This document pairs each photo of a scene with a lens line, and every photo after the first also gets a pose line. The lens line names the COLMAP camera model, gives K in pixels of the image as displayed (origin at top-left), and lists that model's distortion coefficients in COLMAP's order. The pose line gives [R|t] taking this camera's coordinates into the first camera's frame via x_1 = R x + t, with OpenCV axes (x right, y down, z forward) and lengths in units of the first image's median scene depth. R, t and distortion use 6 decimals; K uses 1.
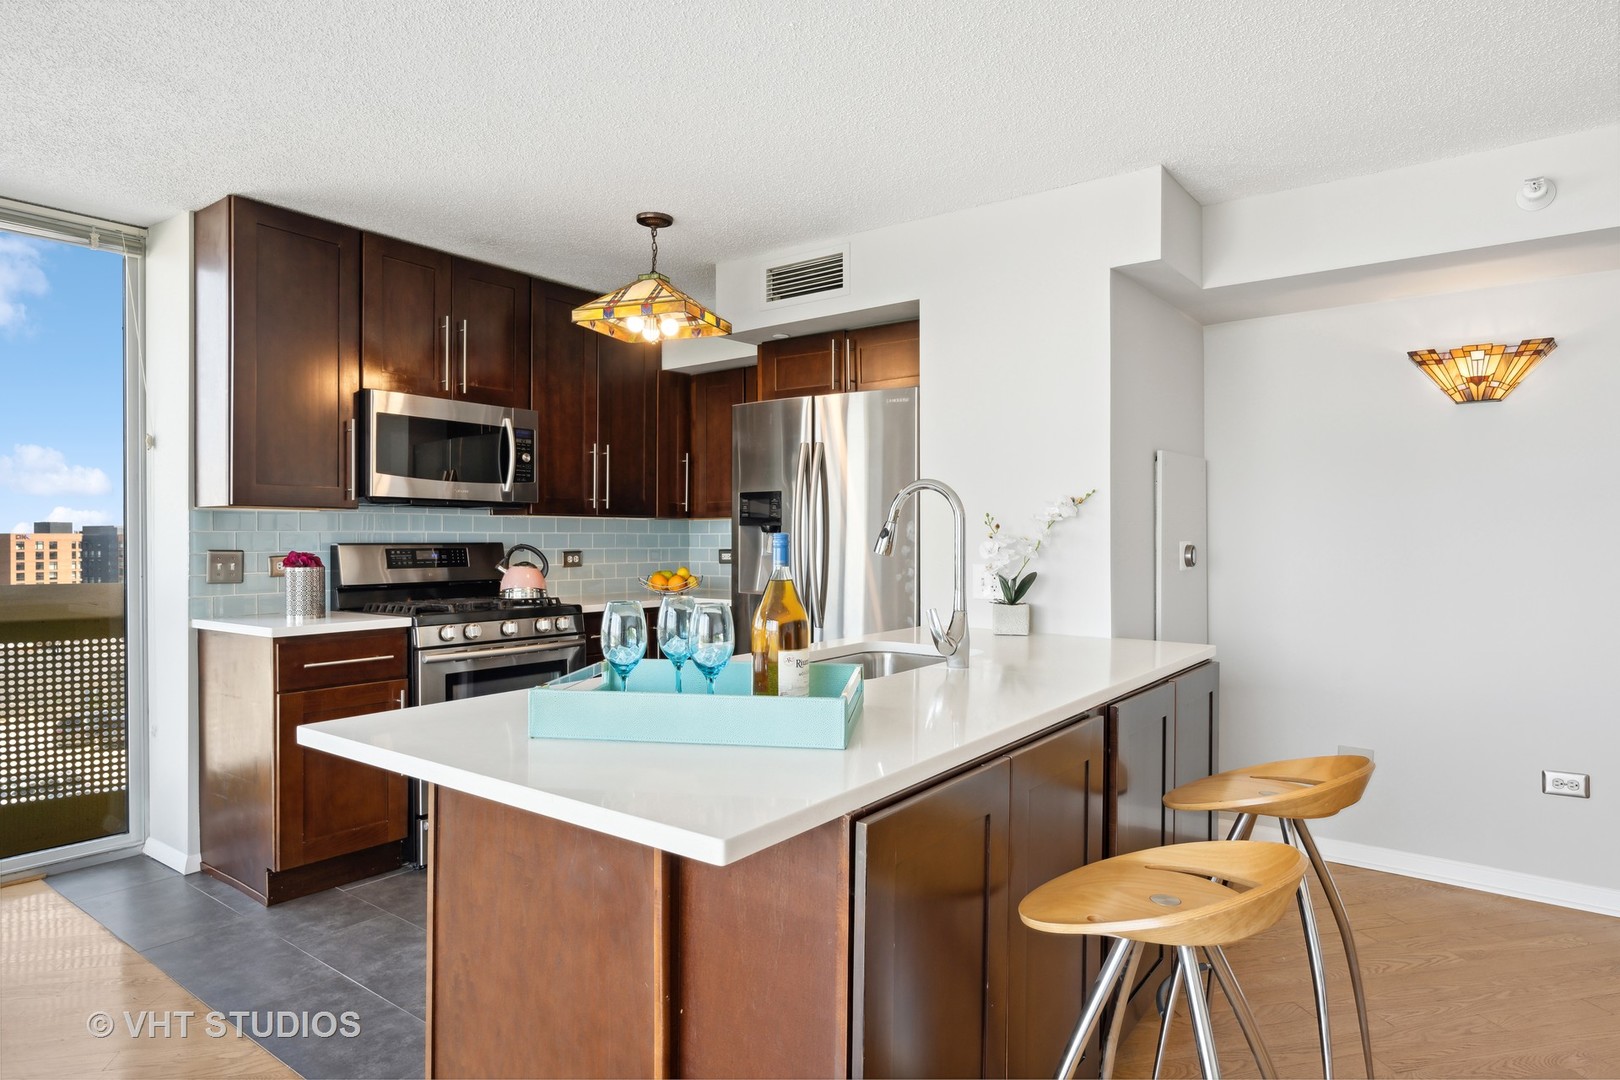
lens RADIAL K [[908.3, 0, 810.8], [0, 908.3, 543.3], [0, 0, 1]] dist [0.005449, -0.000847]
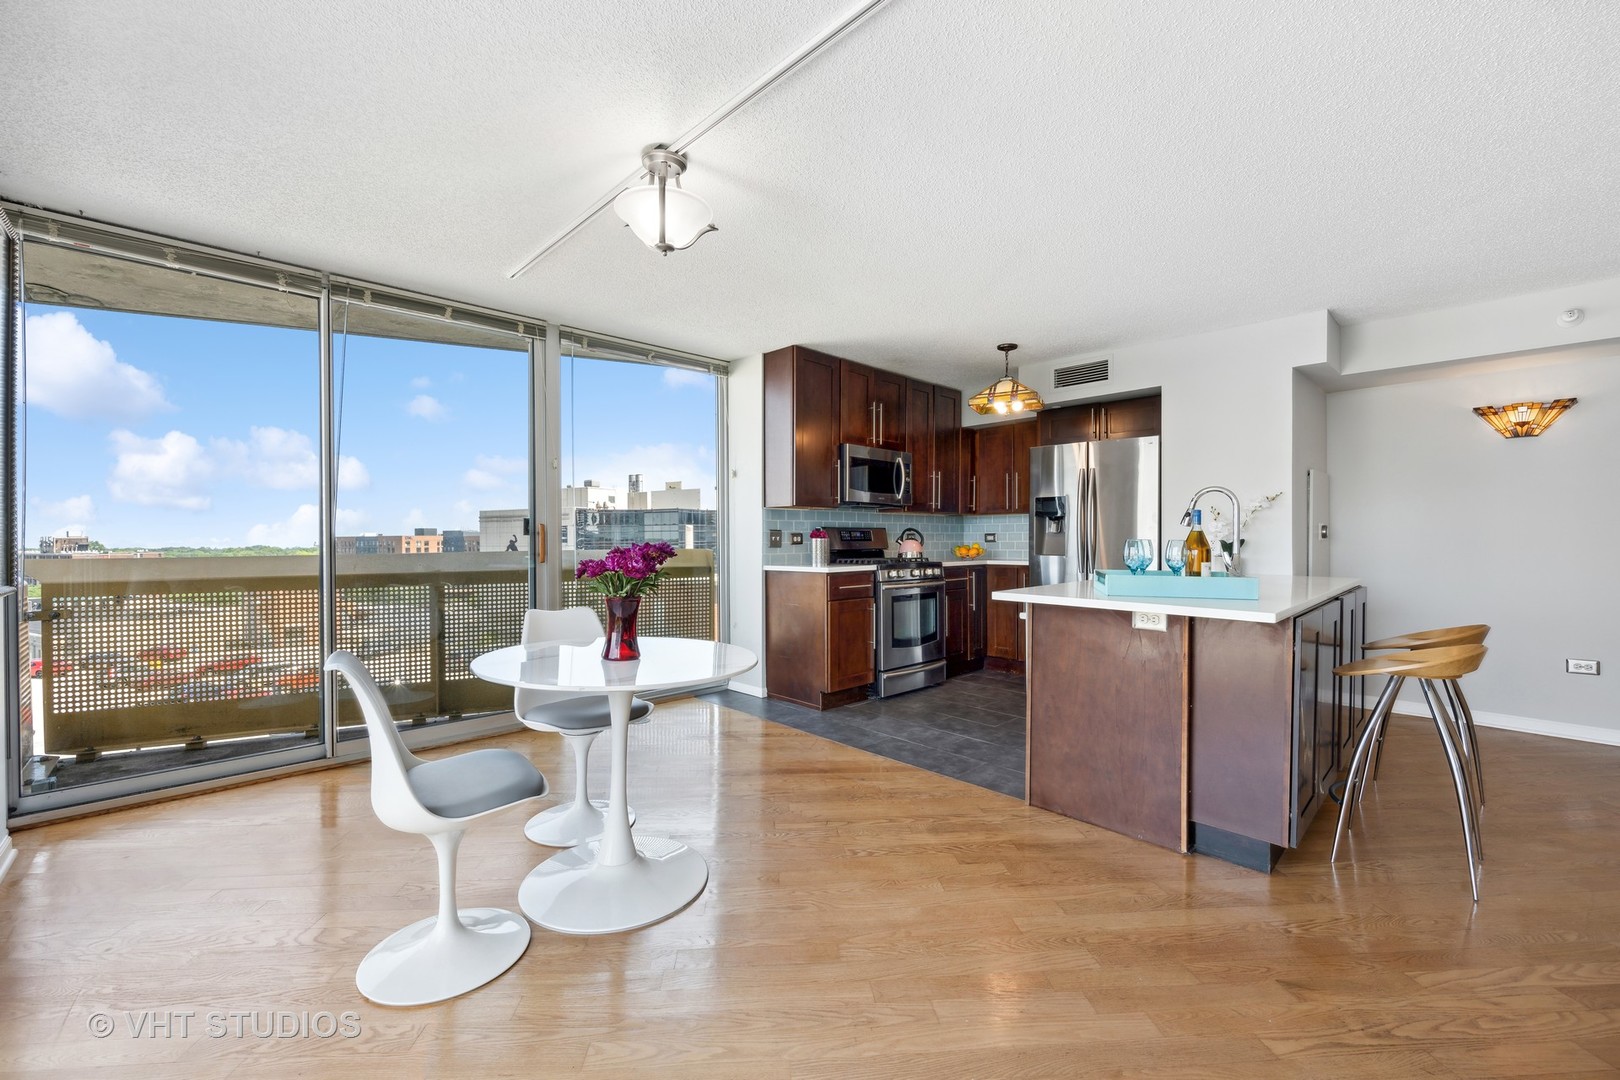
lens RADIAL K [[641.5, 0, 844.9], [0, 641.5, 543.8], [0, 0, 1]] dist [0.004060, 0.001036]
pose [[0.991679, -0.001126, -0.128732, -0.335891], [0.001684, 0.999990, 0.004220, 0.031947], [0.128726, -0.004401, 0.991670, -0.322210]]
